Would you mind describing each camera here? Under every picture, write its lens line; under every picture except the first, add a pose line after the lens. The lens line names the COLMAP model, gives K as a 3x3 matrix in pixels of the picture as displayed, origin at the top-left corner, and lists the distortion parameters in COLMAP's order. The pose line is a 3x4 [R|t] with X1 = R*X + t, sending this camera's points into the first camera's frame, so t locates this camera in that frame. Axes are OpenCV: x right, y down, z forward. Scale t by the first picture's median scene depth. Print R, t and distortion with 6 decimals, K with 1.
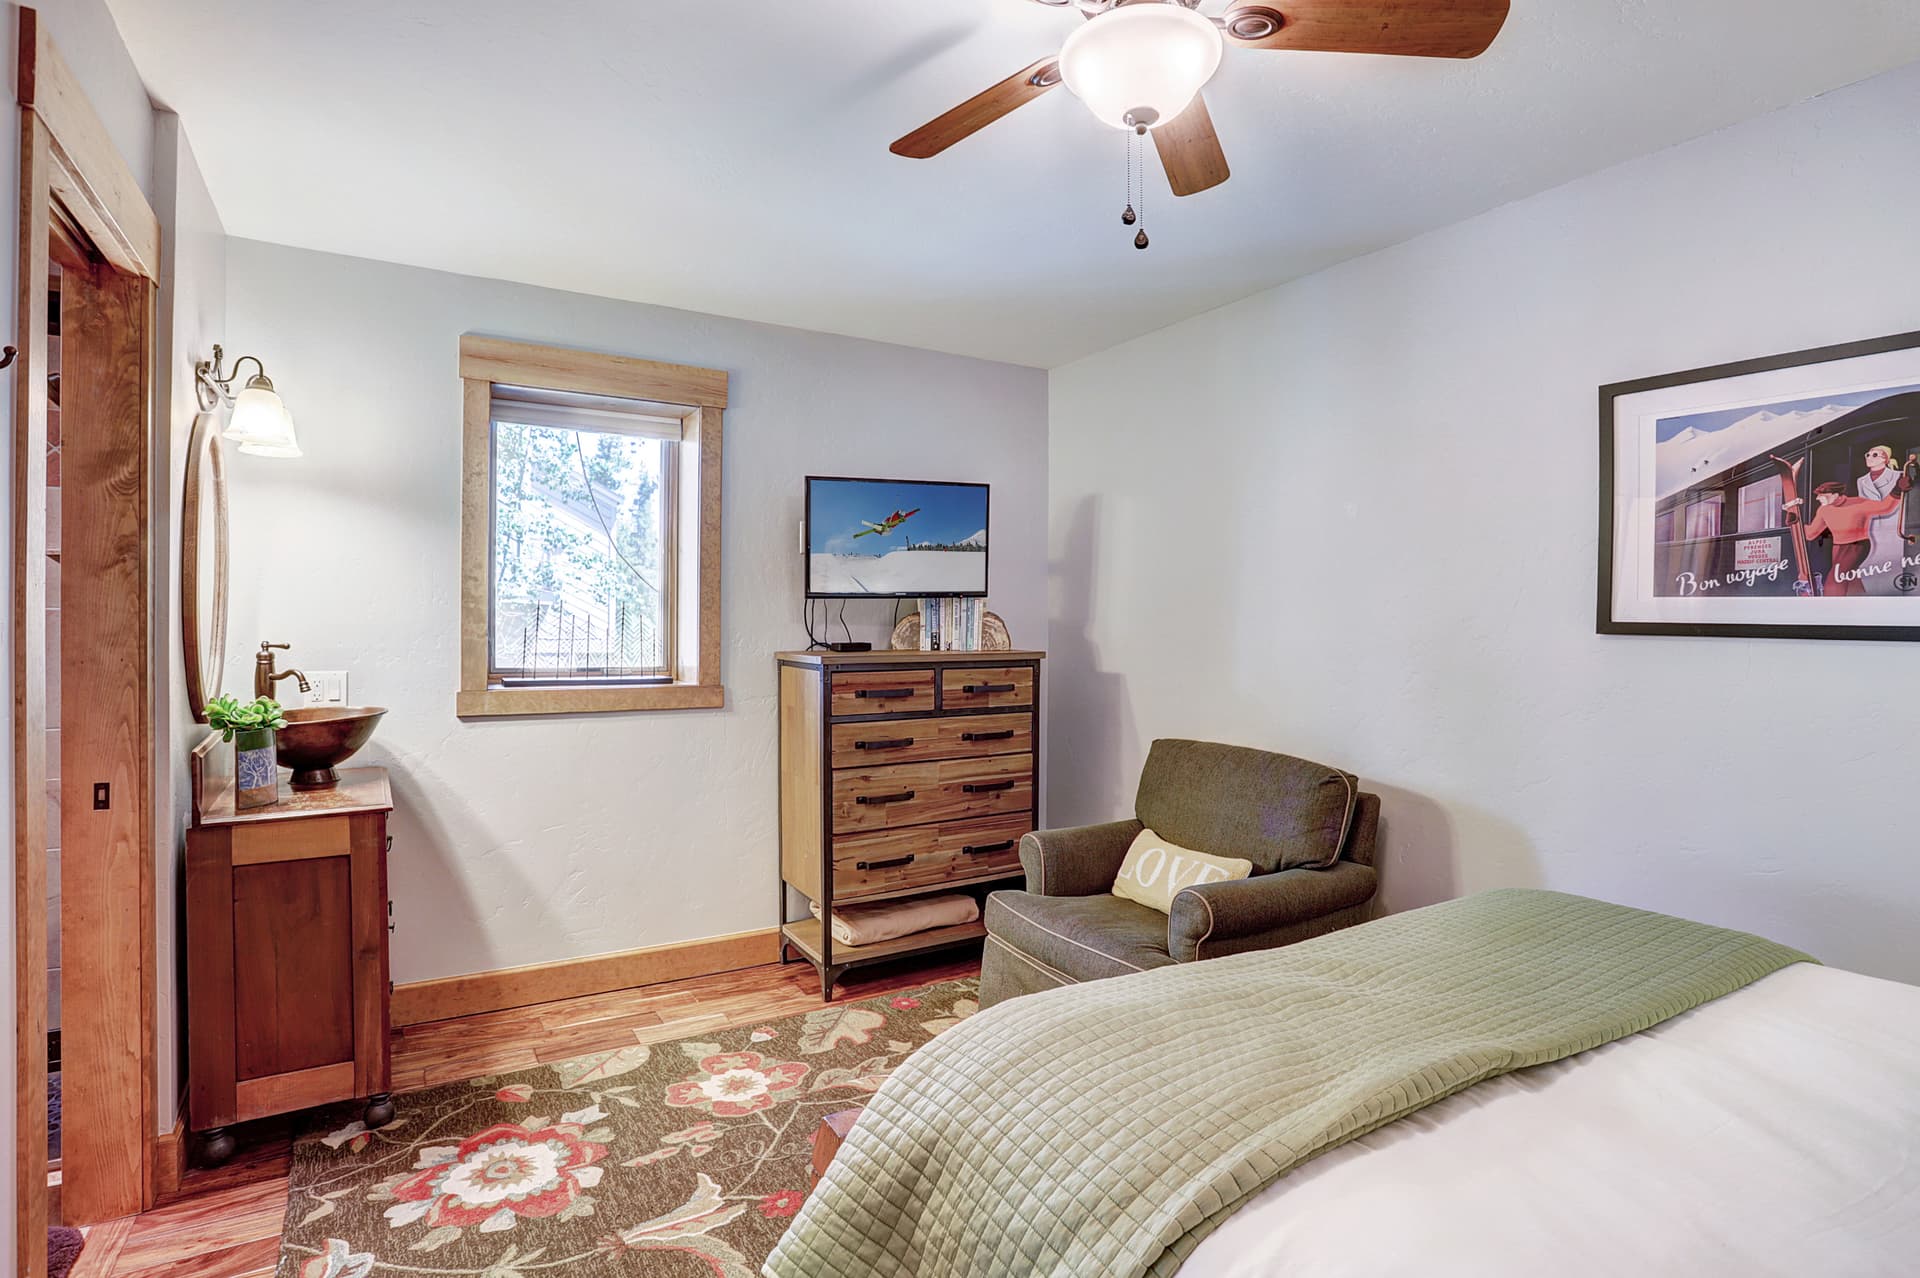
lens RADIAL K [[959.8, 0, 963.8], [0, 959.8, 615.6], [0, 0, 1]] dist [-0.031655, 0.000032]
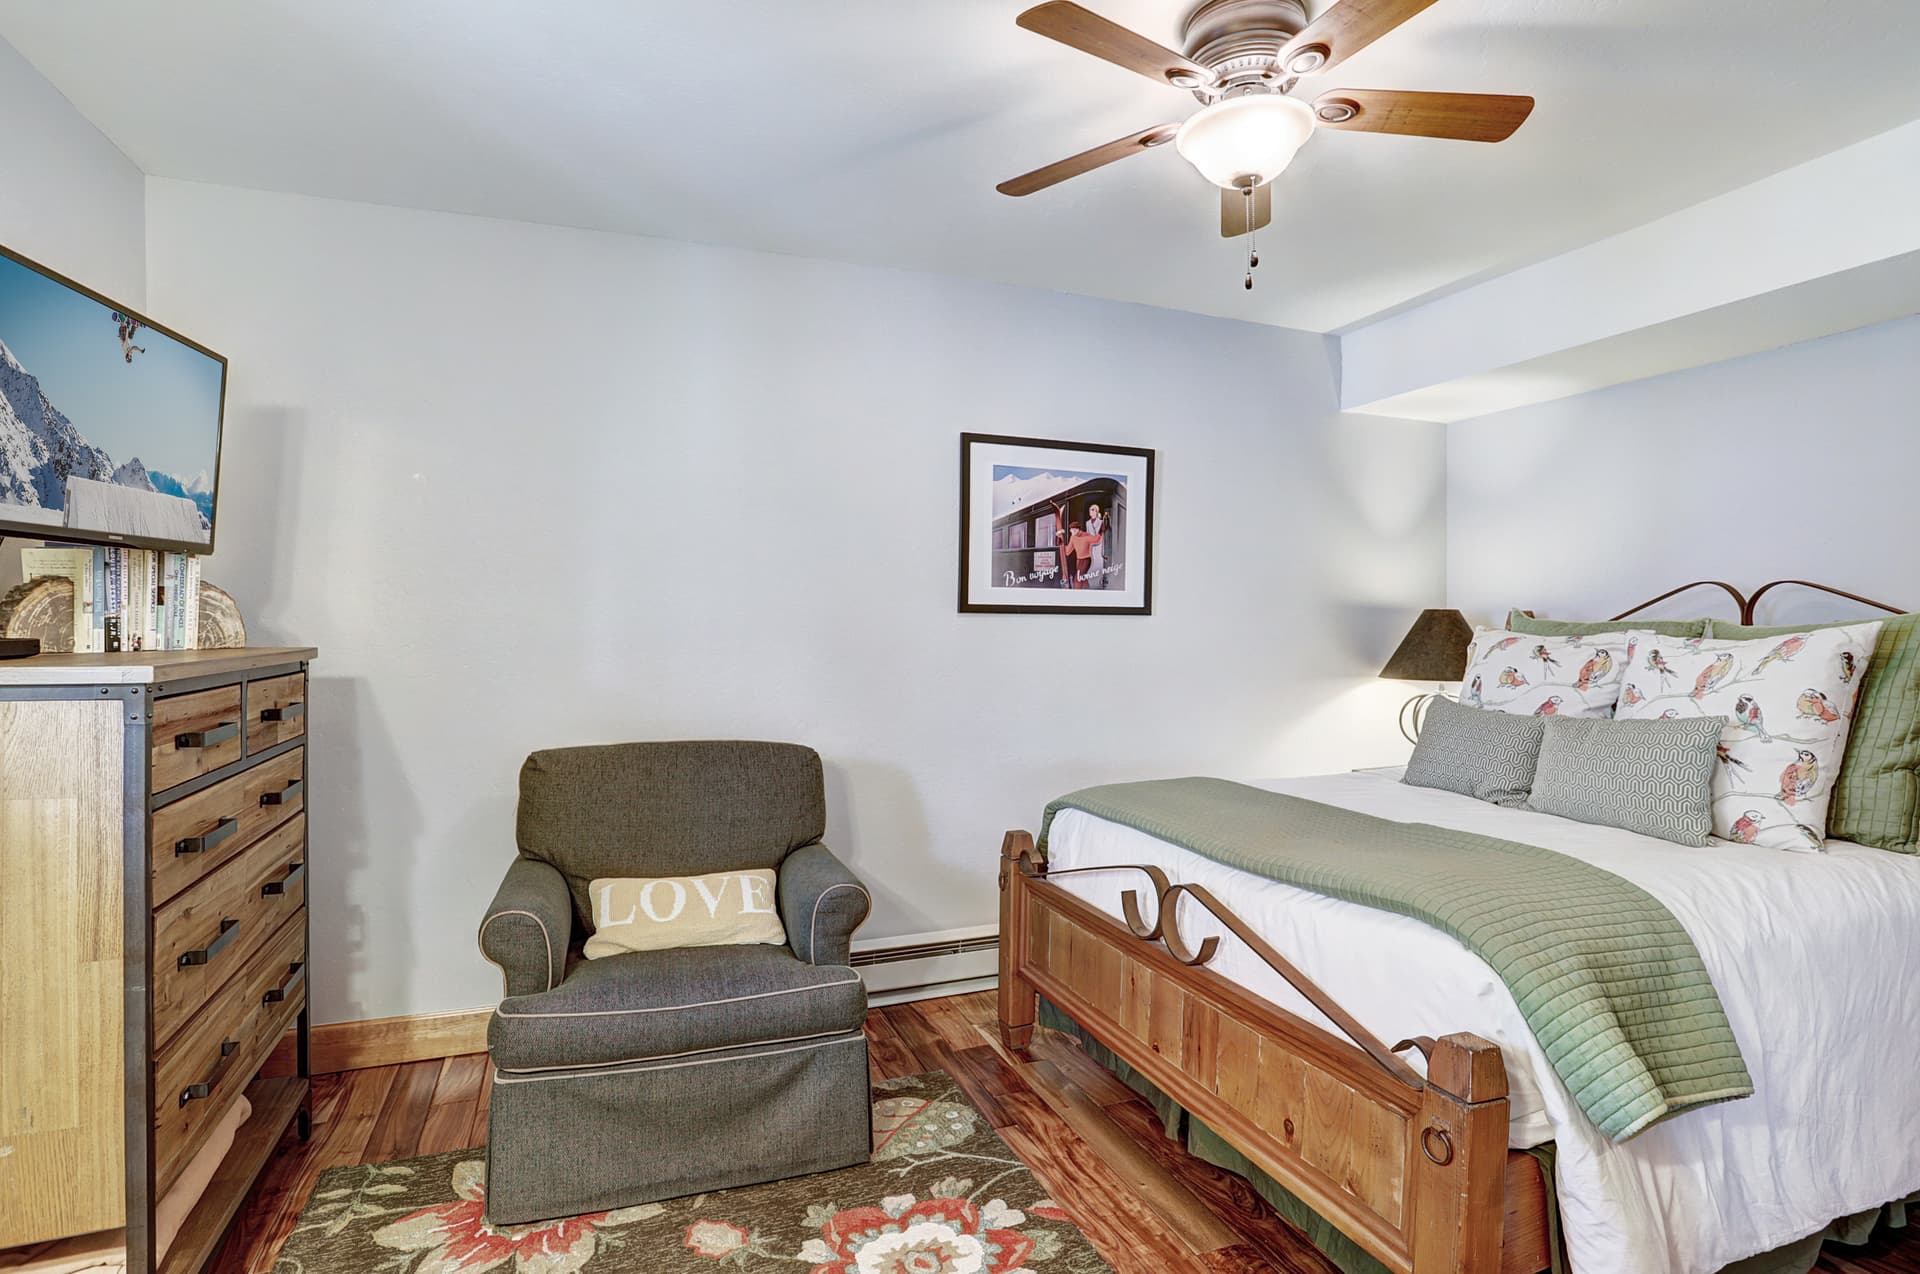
lens RADIAL K [[959.8, 0, 963.8], [0, 959.8, 613.6], [0, 0, 1]] dist [-0.031655, 0.000032]
pose [[0.194345, 0.007068, 0.980908, -0.781040], [-0.001124, 0.999975, -0.006983, 0.034174], [-0.980933, 0.000254, 0.194348, 0.826264]]
